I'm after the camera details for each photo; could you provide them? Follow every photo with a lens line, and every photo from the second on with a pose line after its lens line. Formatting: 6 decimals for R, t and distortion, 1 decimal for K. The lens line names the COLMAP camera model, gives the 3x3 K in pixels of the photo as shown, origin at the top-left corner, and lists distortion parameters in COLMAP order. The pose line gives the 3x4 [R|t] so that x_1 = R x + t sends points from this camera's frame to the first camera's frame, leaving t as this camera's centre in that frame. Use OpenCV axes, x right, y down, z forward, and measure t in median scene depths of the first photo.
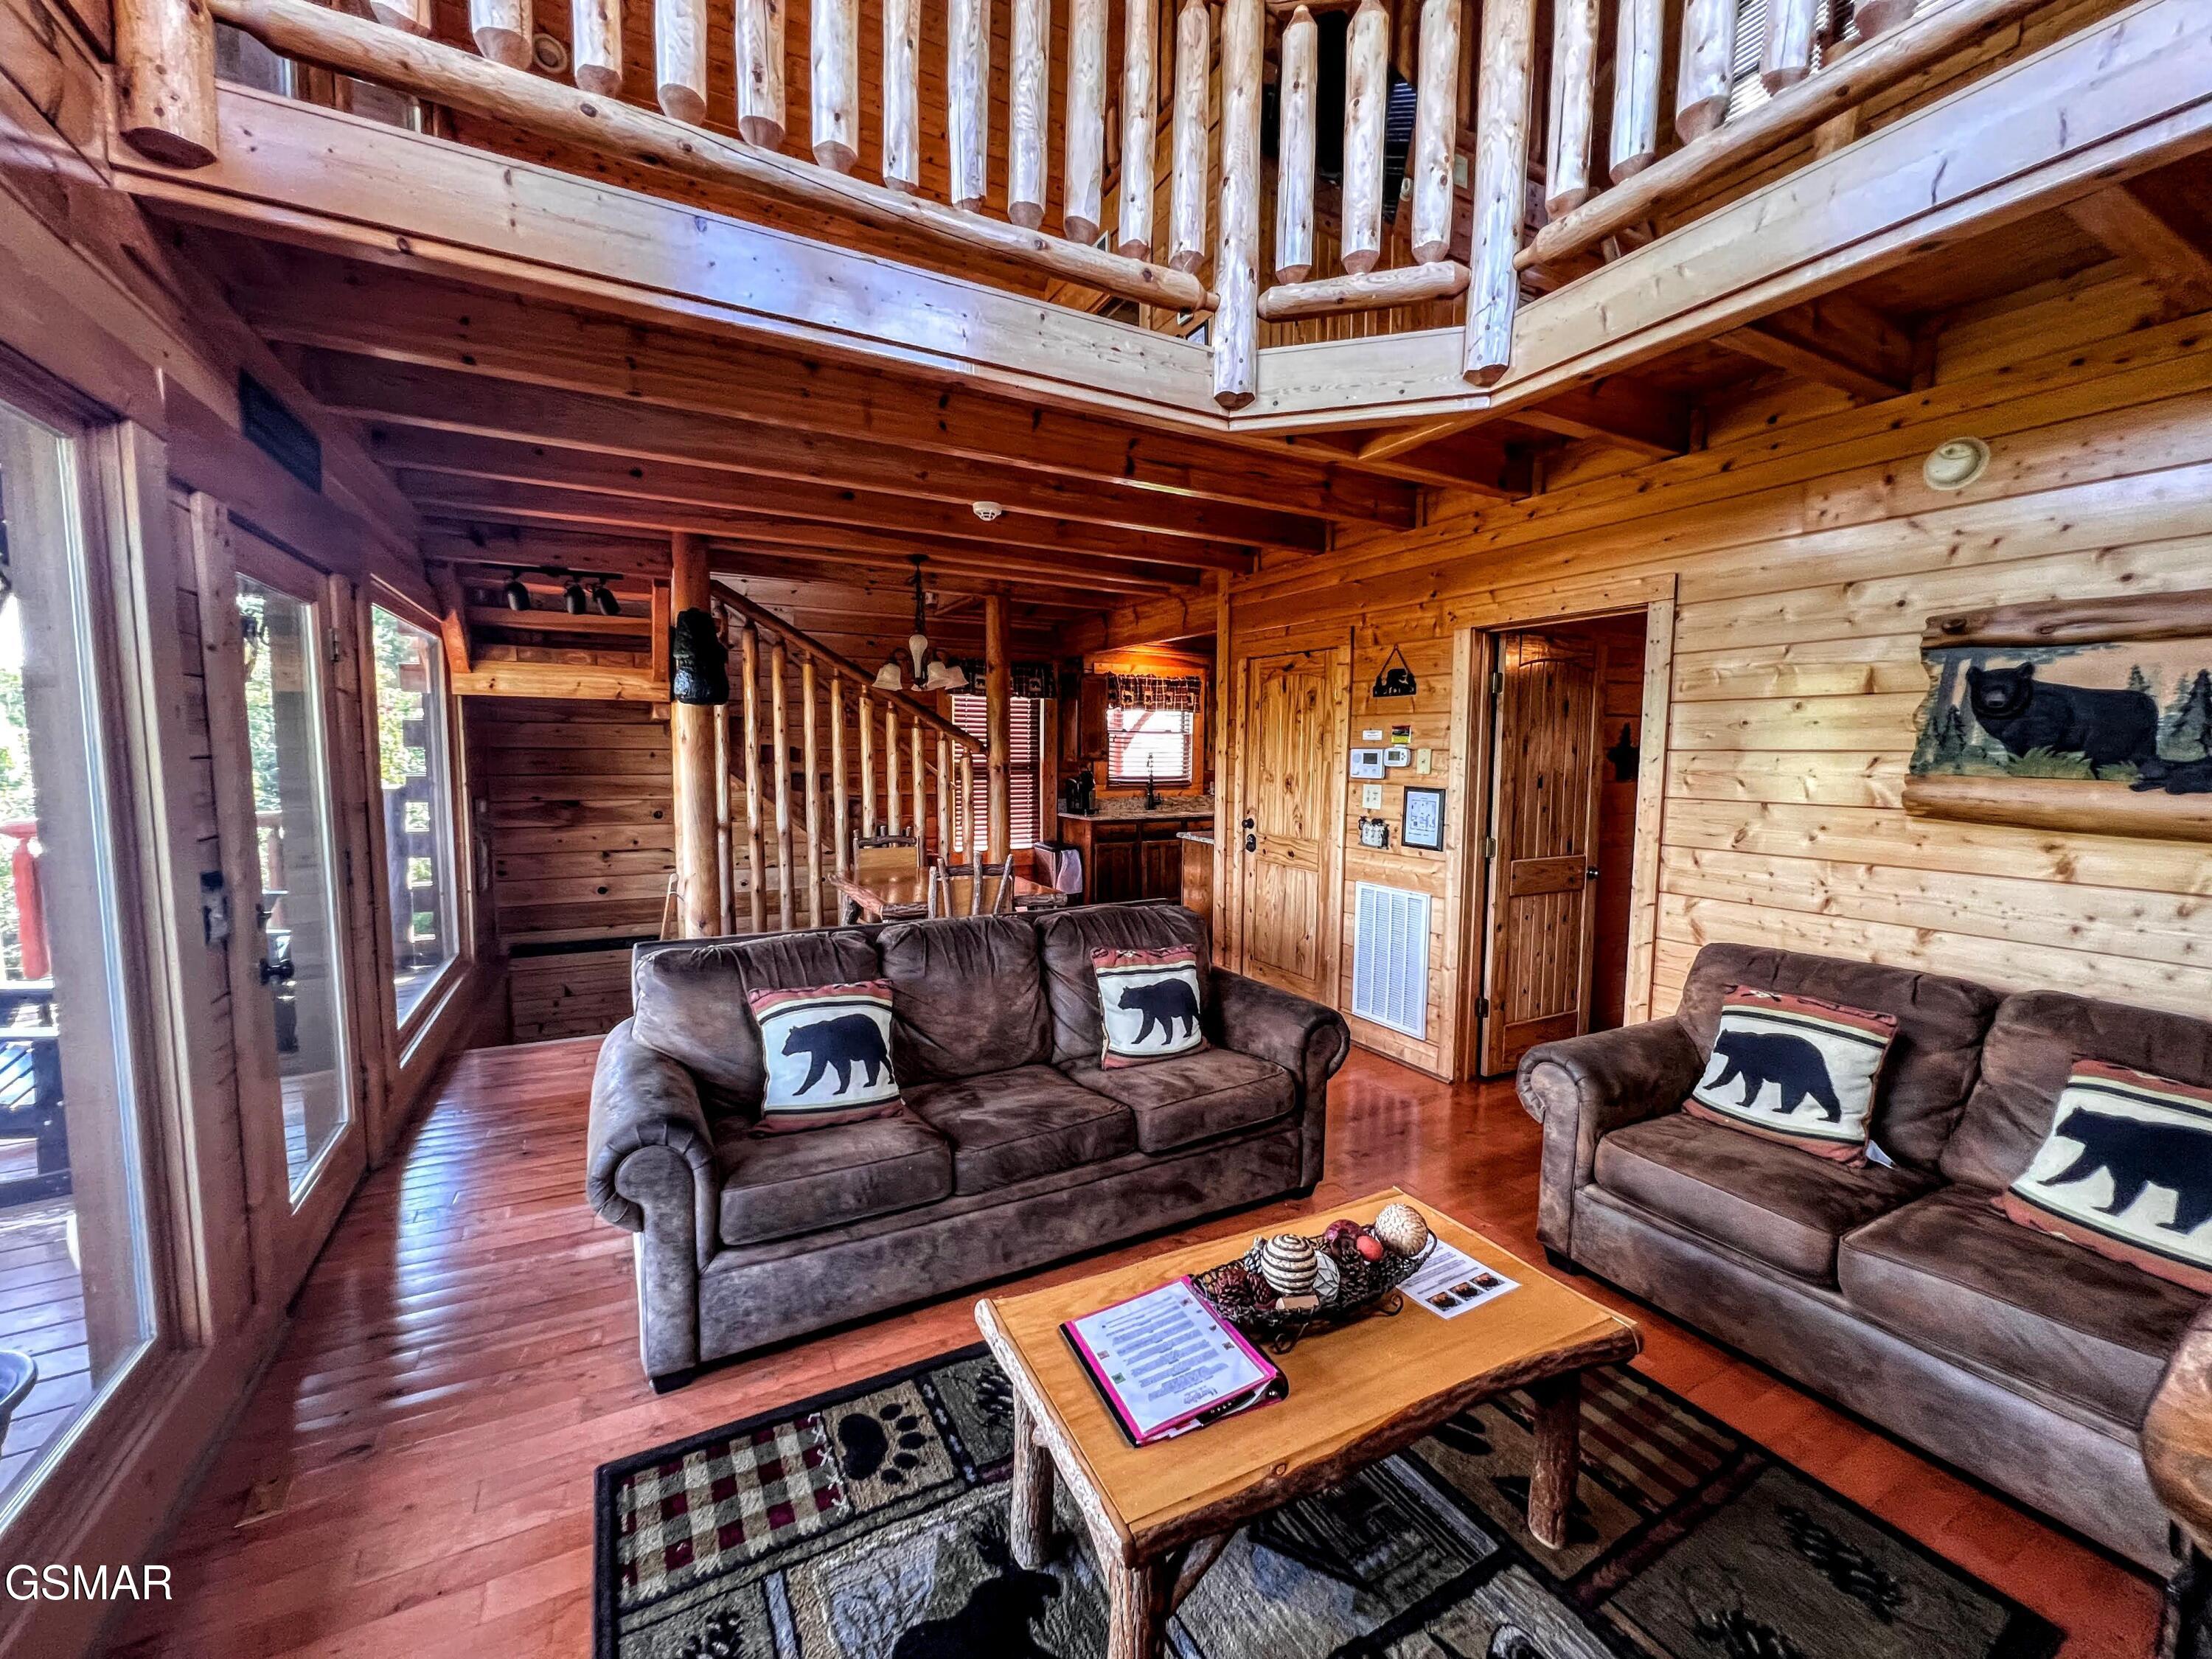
lens RADIAL K [[889.1, 0, 1093.9], [0, 889.1, 824.3], [0, 0, 1]] dist [-0.005636, 0.001842]
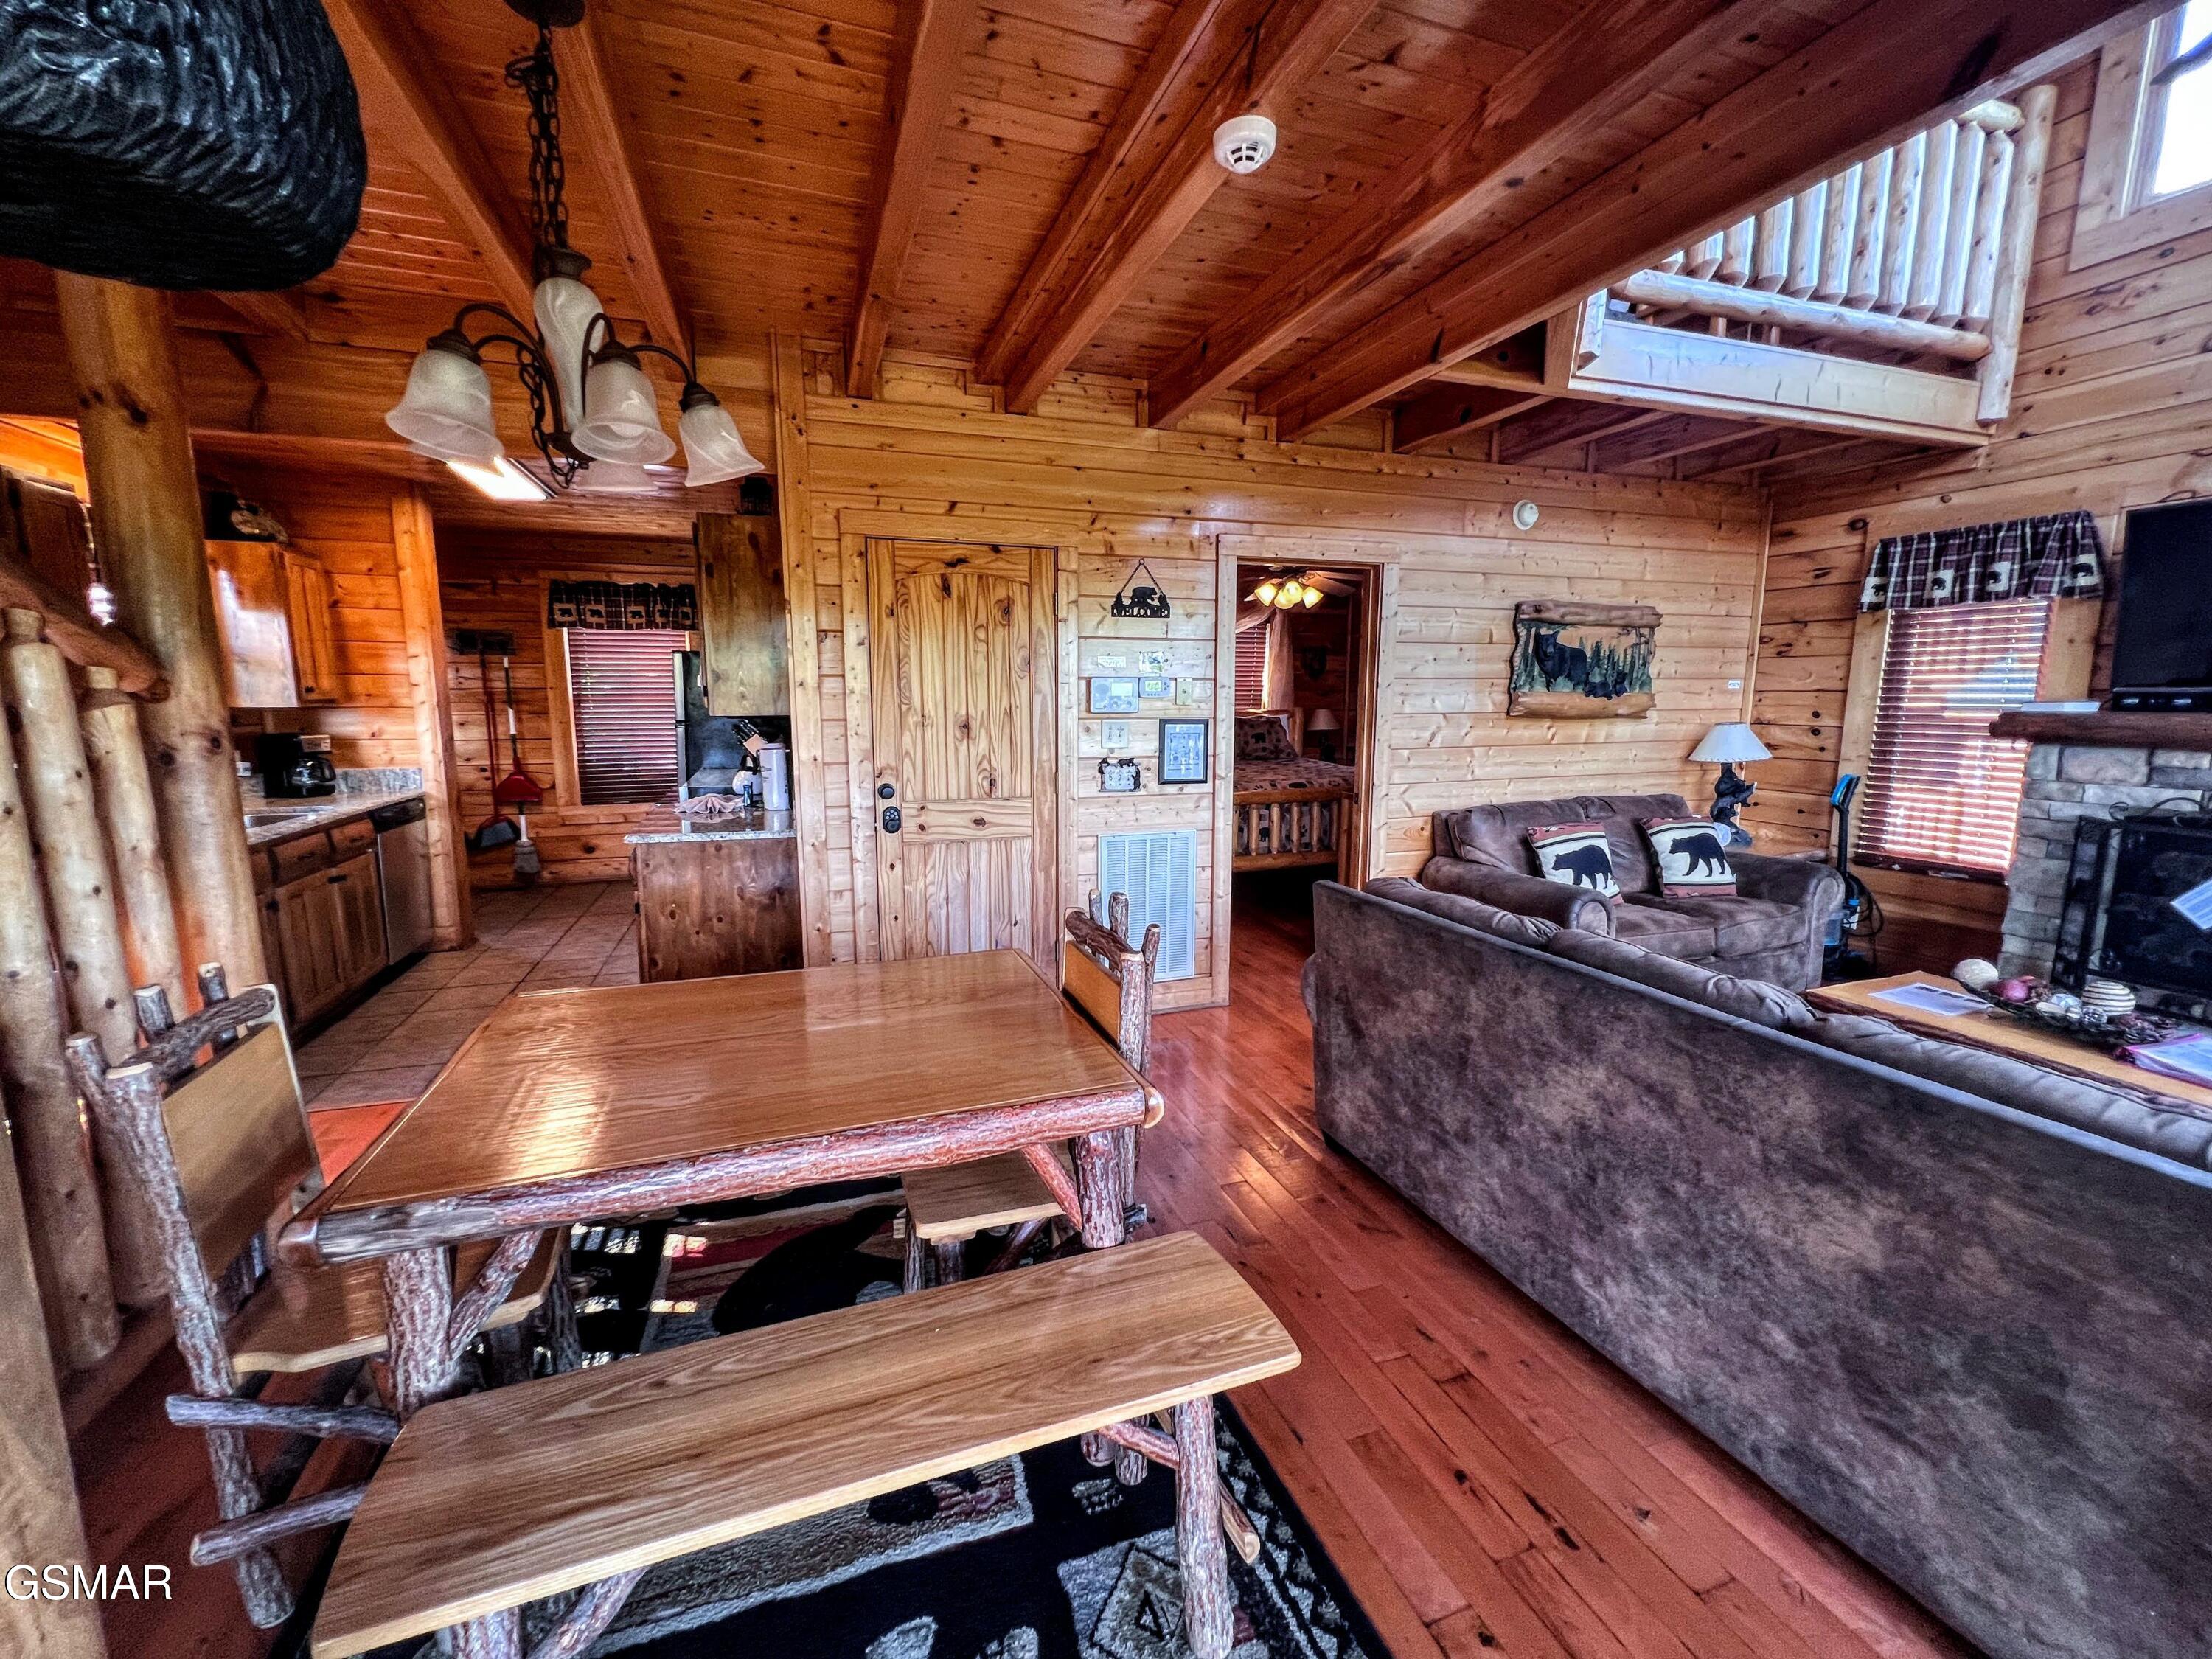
lens RADIAL K [[889.1, 0, 1100.0], [0, 889.1, 816.1], [0, 0, 1]] dist [-0.005636, 0.001842]
pose [[0.153164, -0.143715, 0.977695, -0.899353], [0.086992, 0.987488, 0.131527, -0.111094], [-0.984364, 0.064906, 0.163750, 1.456730]]
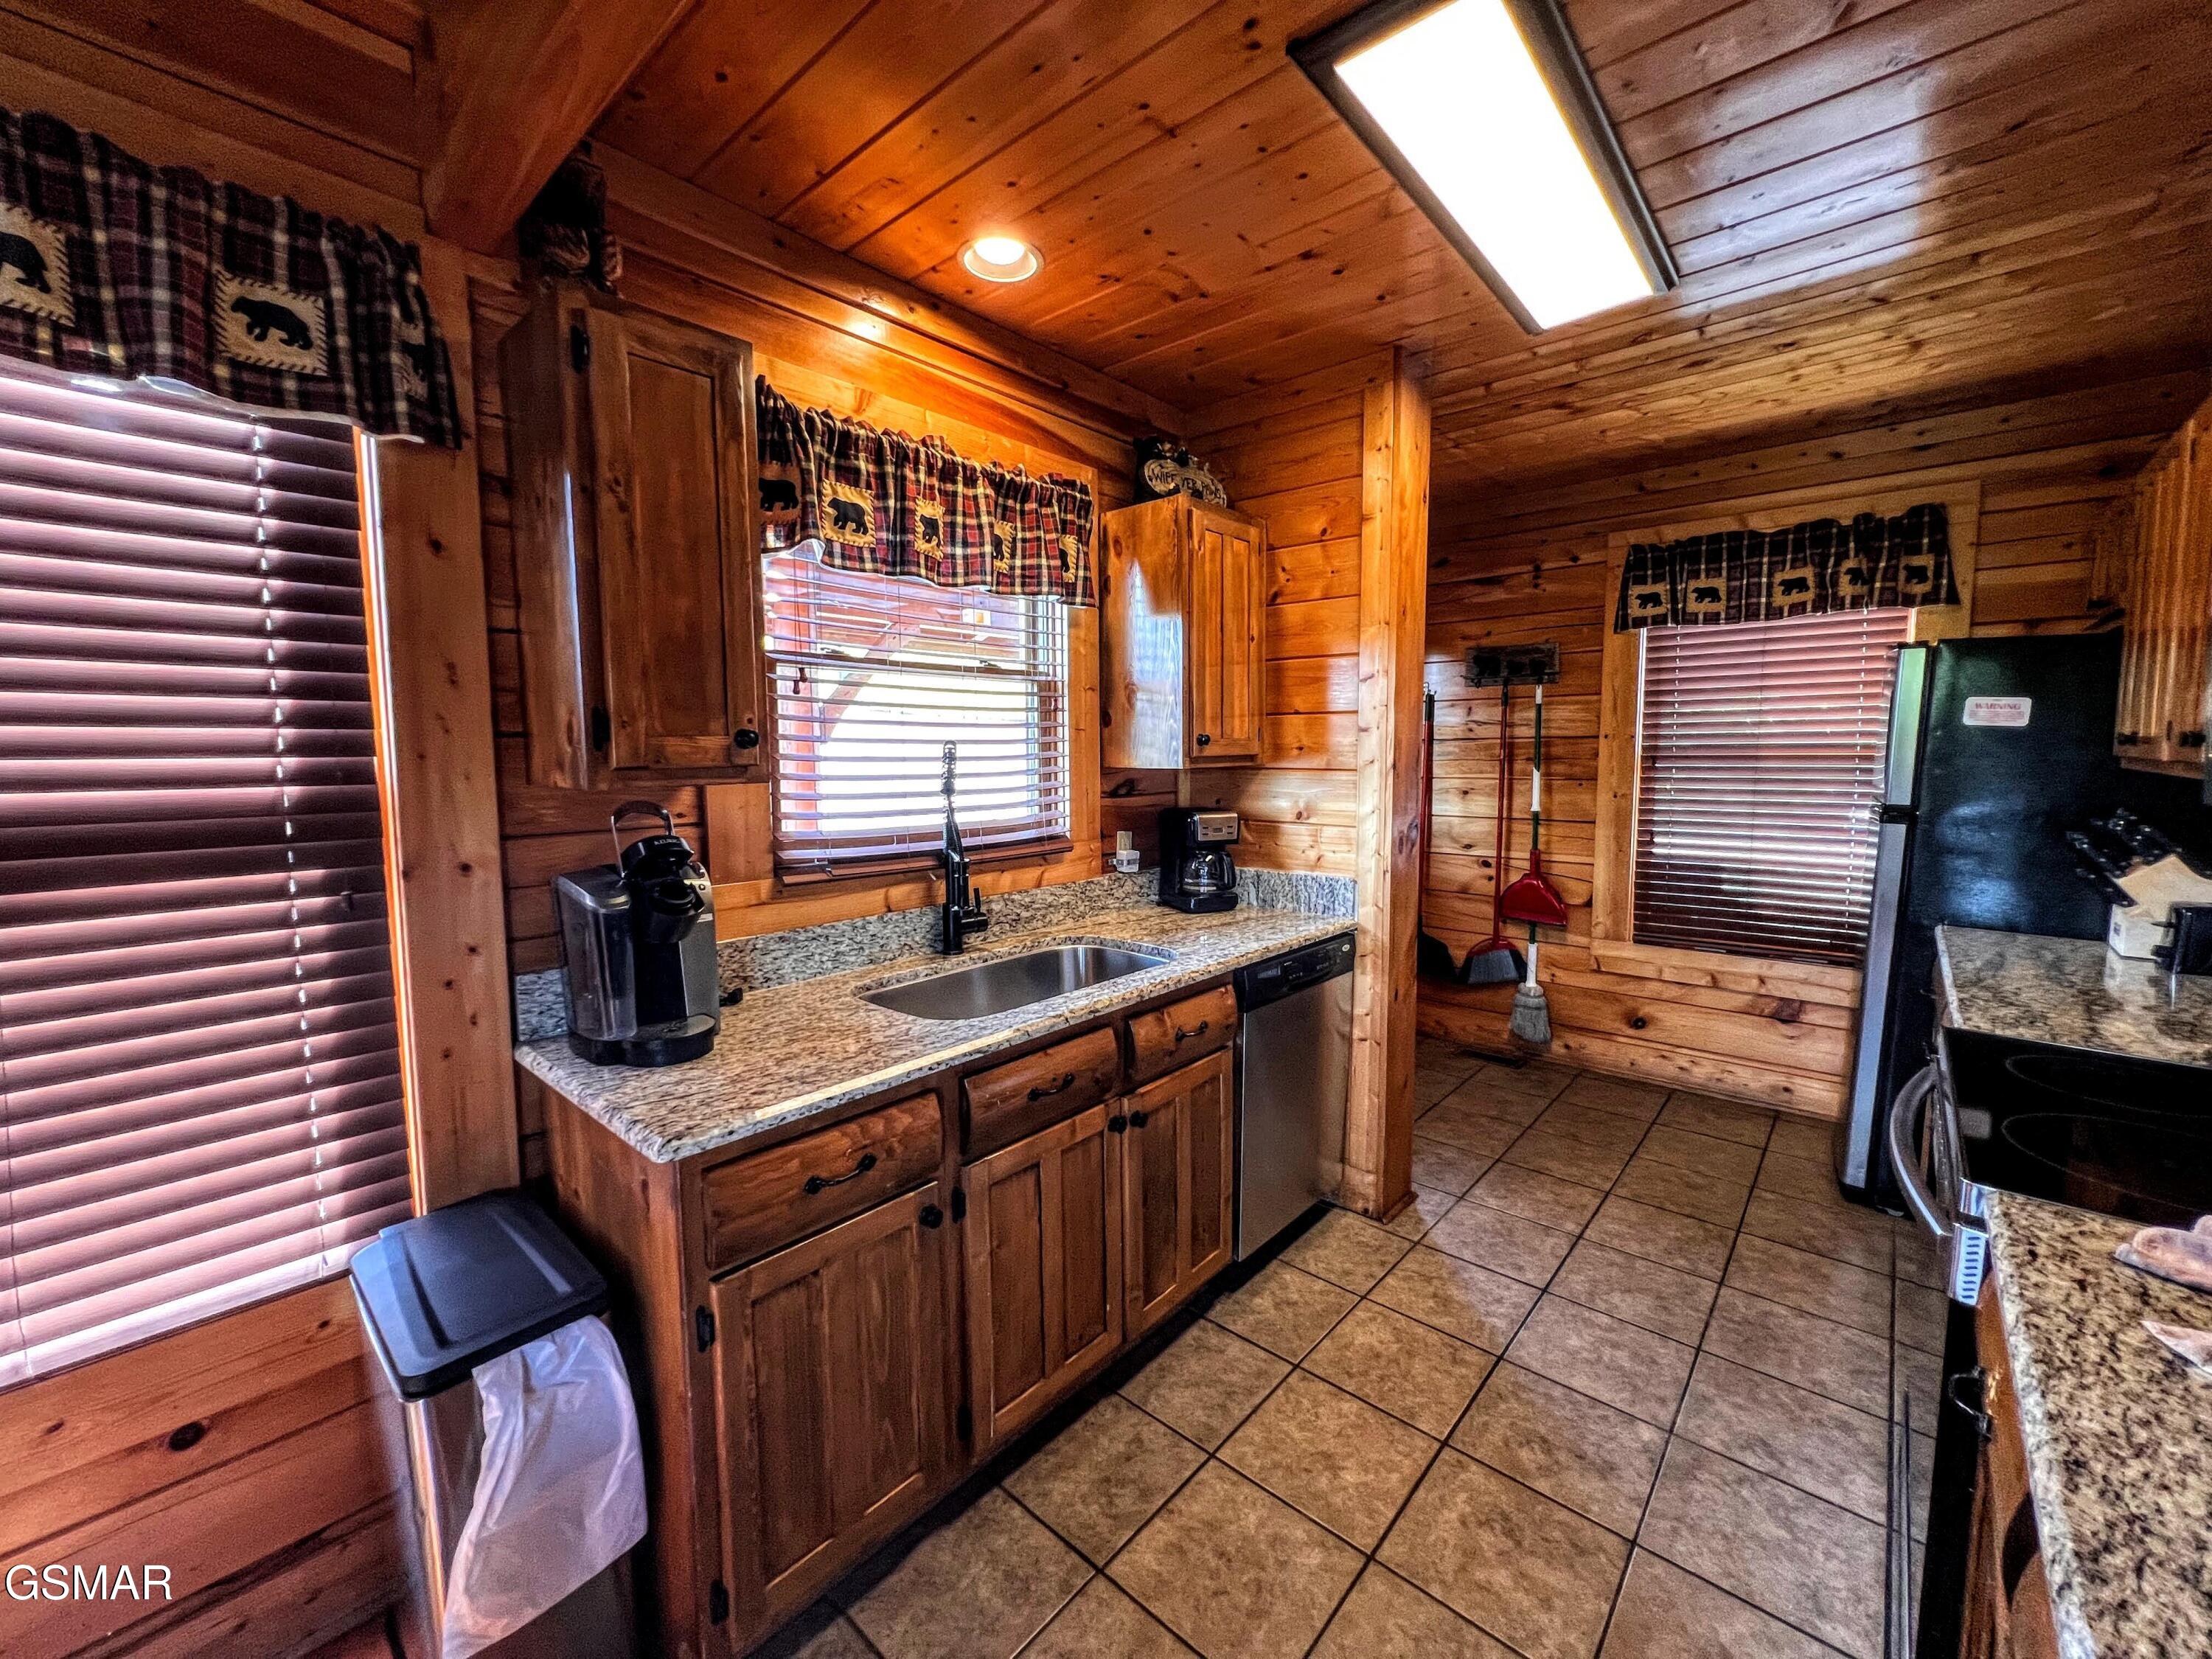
lens RADIAL K [[889.1, 0, 1097.6], [0, 889.1, 827.0], [0, 0, 1]] dist [-0.005636, 0.001842]
pose [[0.938796, -0.042490, 0.341842, 0.046089], [0.041894, 0.999080, 0.009130, -0.170536], [-0.341915, 0.005750, 0.939713, 2.260316]]
